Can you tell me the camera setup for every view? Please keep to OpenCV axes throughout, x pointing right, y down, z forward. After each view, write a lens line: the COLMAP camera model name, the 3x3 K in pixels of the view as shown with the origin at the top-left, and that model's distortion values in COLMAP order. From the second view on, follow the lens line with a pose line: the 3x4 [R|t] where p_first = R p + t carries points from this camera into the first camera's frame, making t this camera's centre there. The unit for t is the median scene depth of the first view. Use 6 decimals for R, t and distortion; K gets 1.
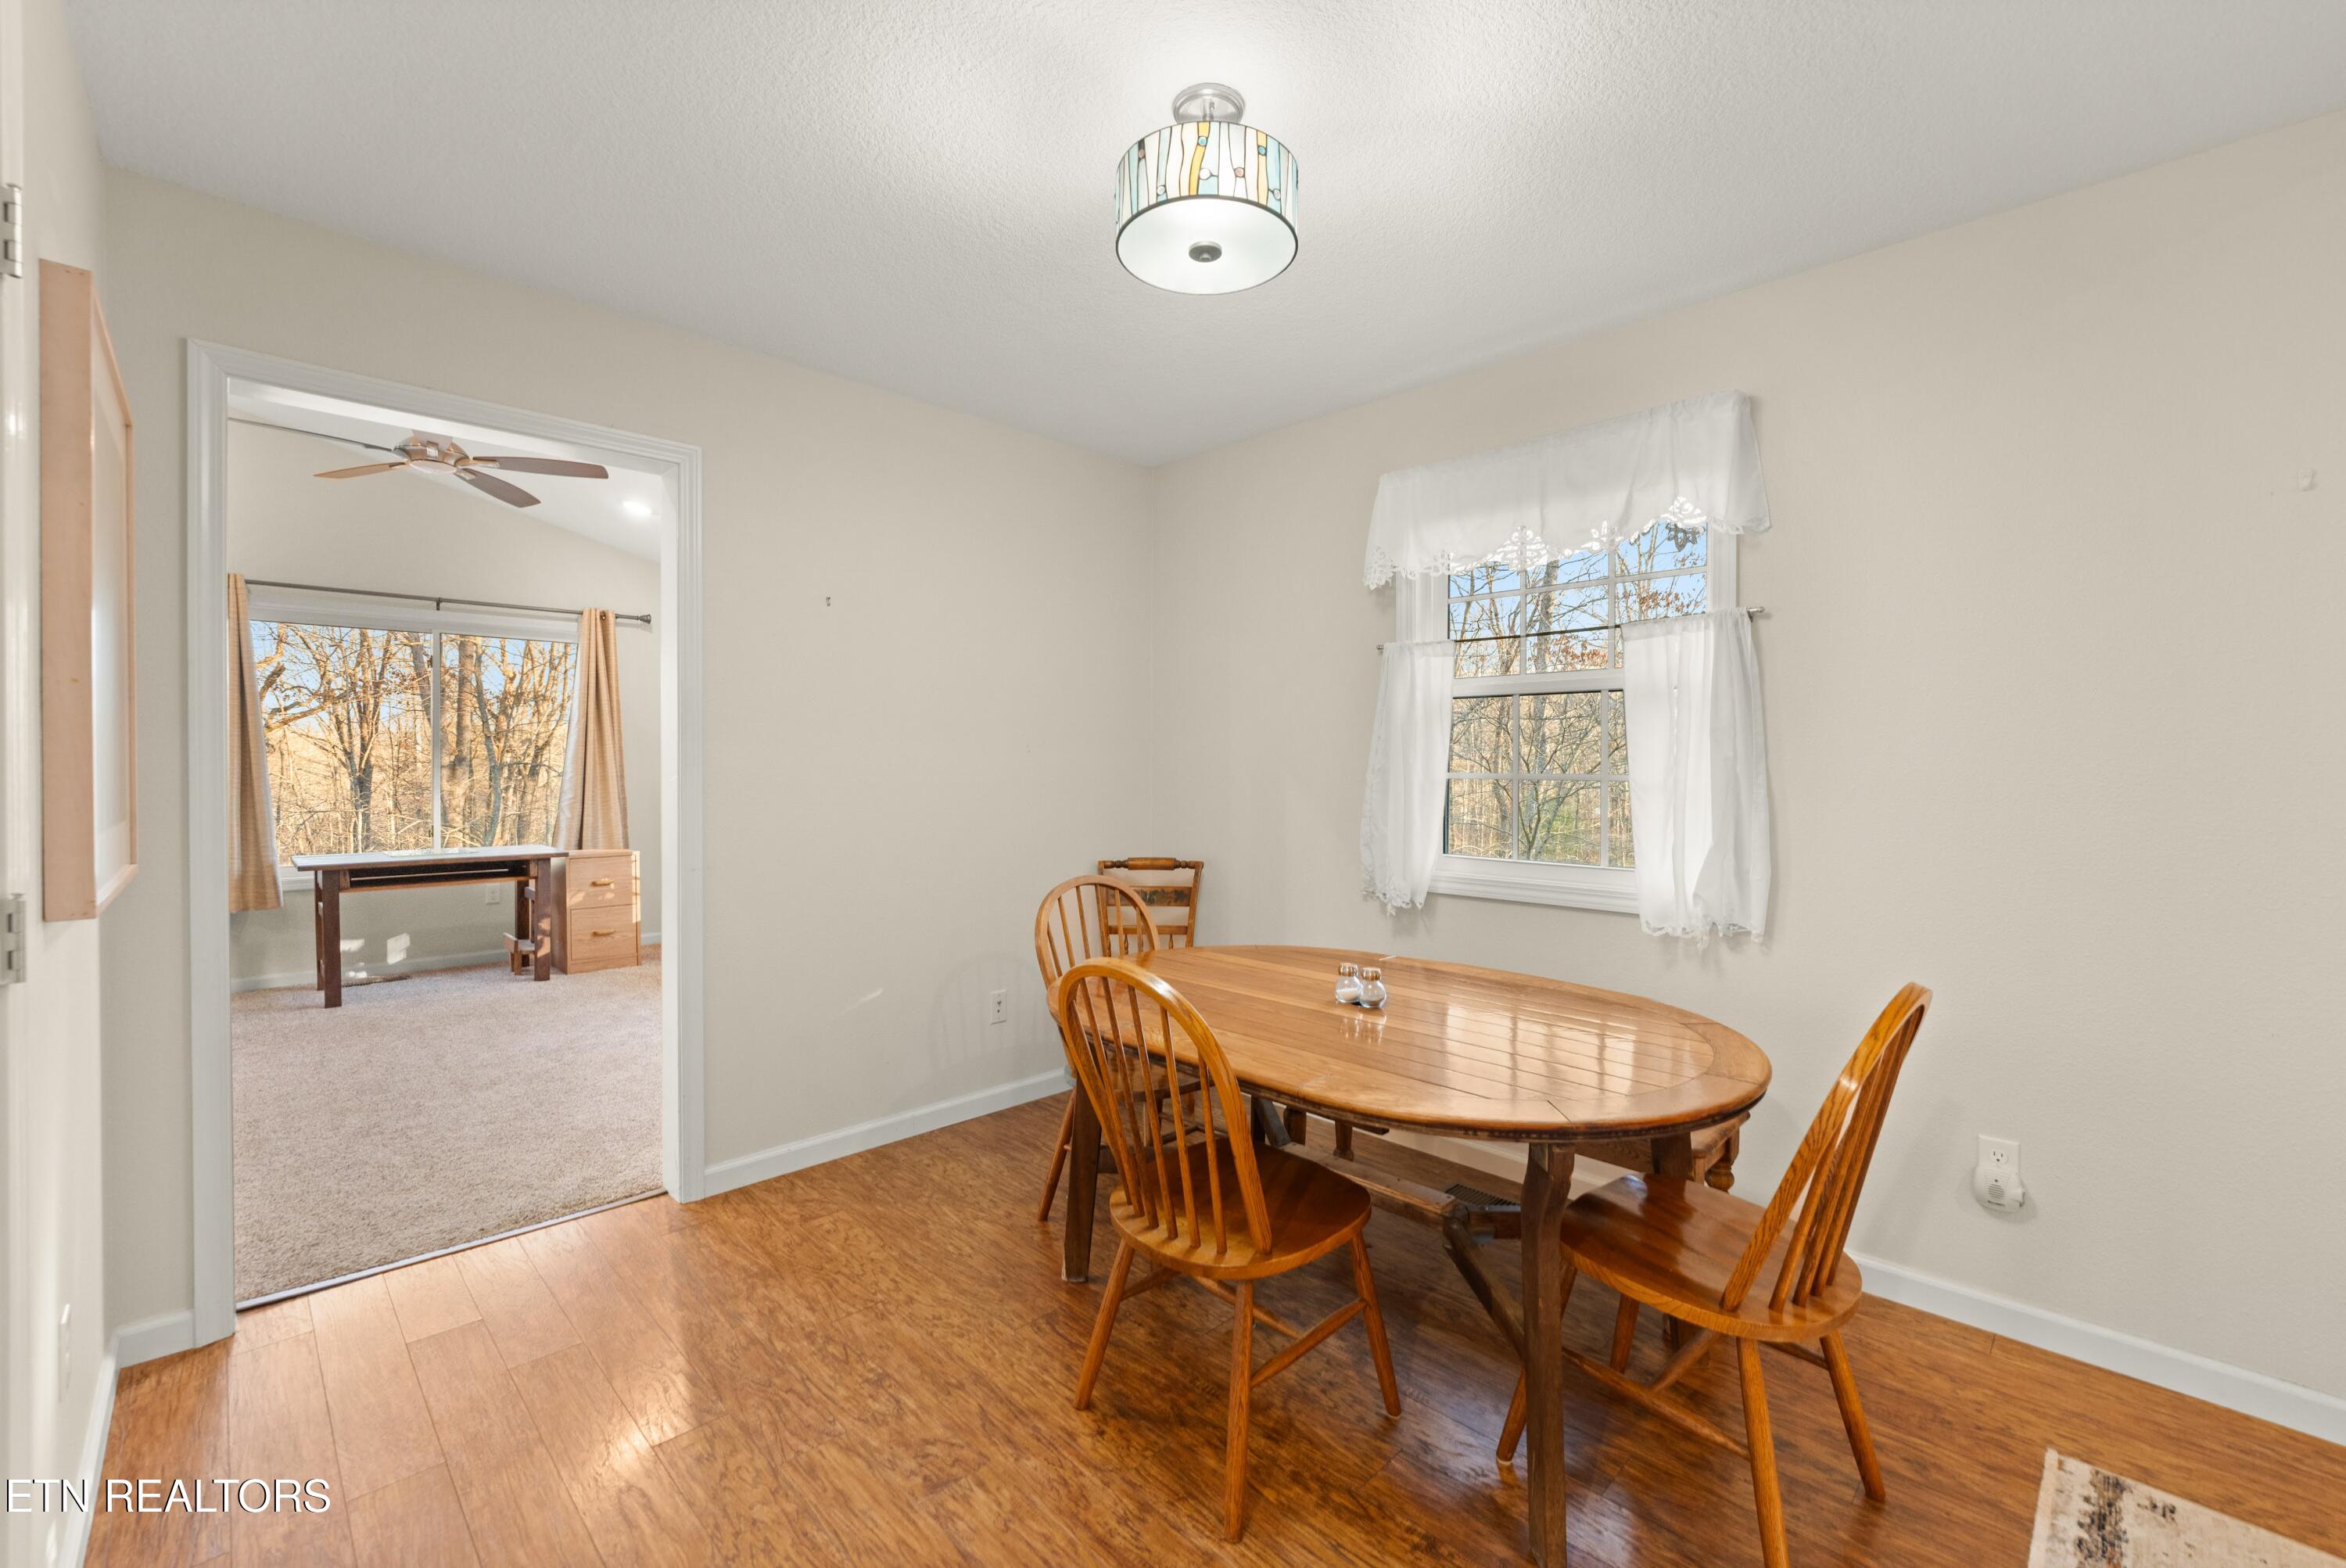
lens RADIAL K [[970.6, 0, 1173.7], [0, 970.6, 780.8], [0, 0, 1]] dist [-0.003423, -0.000079]
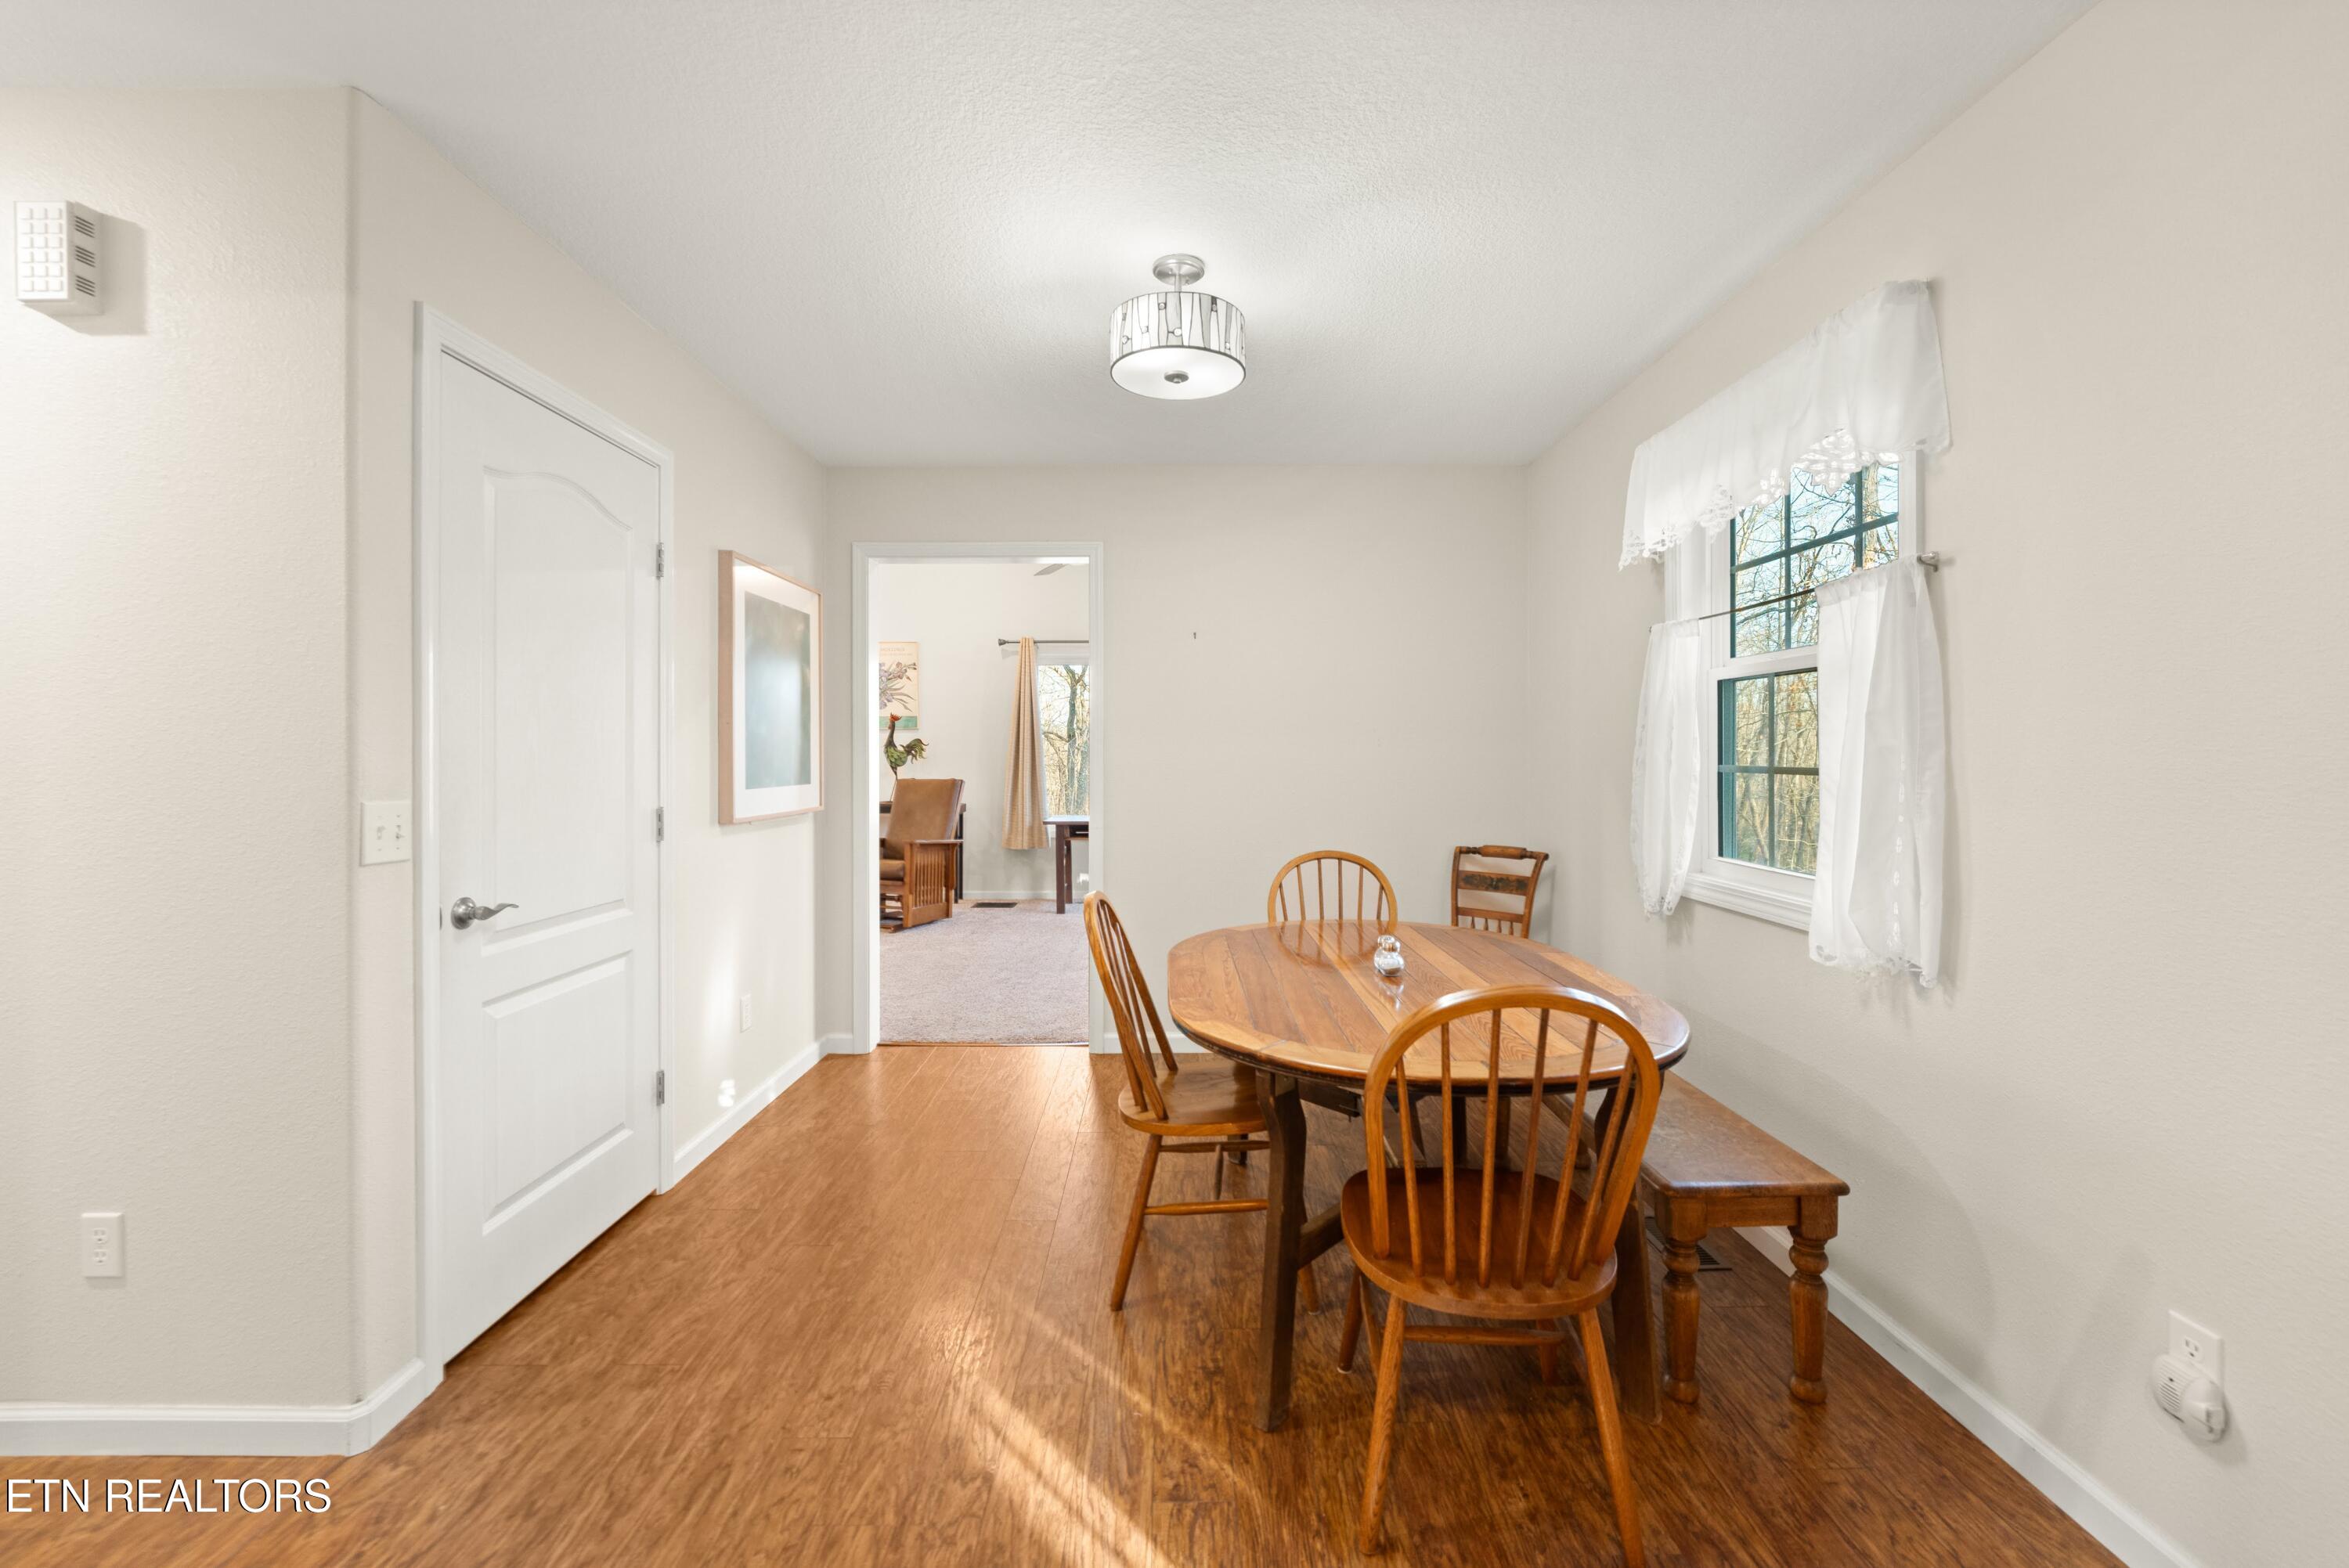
lens RADIAL K [[965.7, 0, 1175.8], [0, 965.7, 762.1], [0, 0, 1]] dist [-0.000501, 0.000096]
pose [[0.714652, 0.000153, -0.699480, 0.461405], [-0.006446, 0.999959, -0.006367, -0.001761], [0.699451, 0.009059, 0.714624, 0.023367]]
